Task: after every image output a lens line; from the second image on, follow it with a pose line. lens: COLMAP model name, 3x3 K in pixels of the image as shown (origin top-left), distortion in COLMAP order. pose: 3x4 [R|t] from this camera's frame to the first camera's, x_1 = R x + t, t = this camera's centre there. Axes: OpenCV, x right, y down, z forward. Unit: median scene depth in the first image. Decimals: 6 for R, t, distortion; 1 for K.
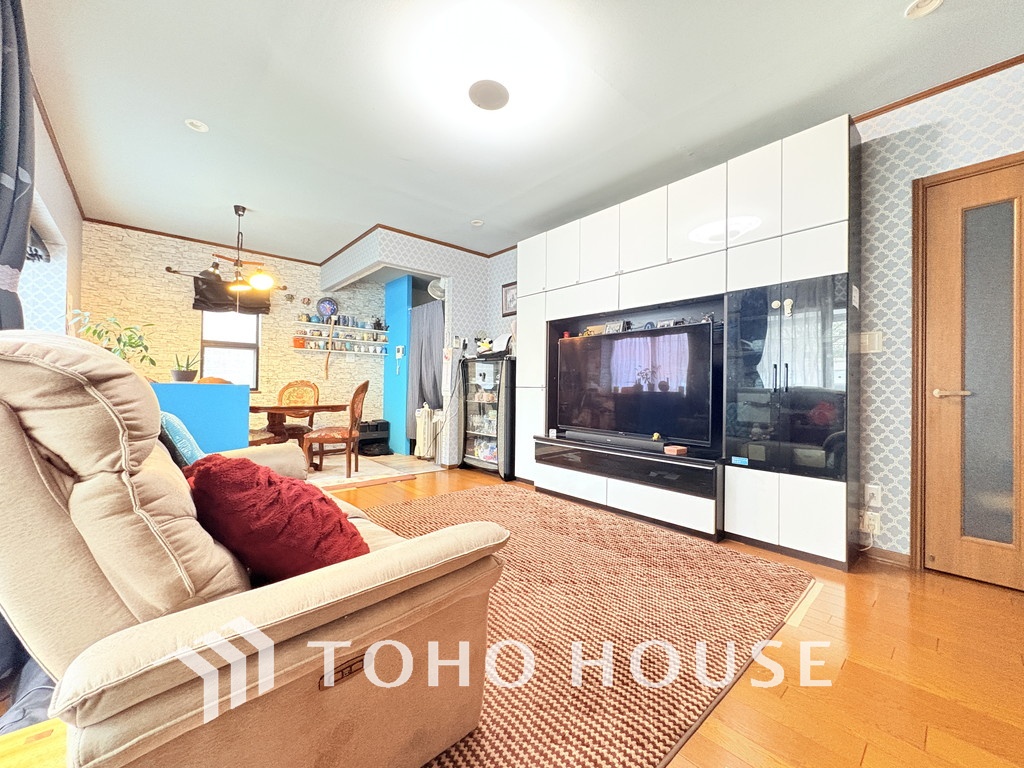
lens RADIAL K [[407.6, 0, 514.0], [0, 407.6, 384.3], [0, 0, 1]] dist [0.001055, 0.000451]
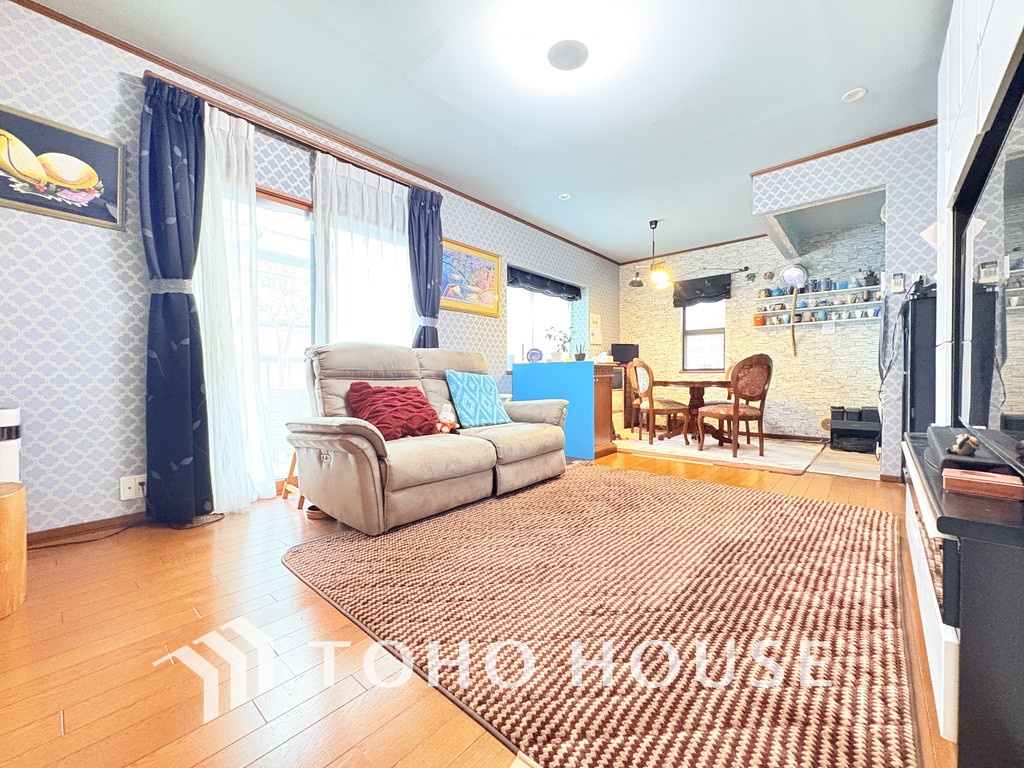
lens RADIAL K [[407.6, 0, 515.9], [0, 407.6, 384.5], [0, 0, 1]] dist [0.001055, 0.000451]
pose [[0.124595, 0.005573, -0.992192, 0.421142], [0.015367, 0.999853, 0.007546, 0.040028], [0.992089, -0.016187, 0.124491, 0.337821]]
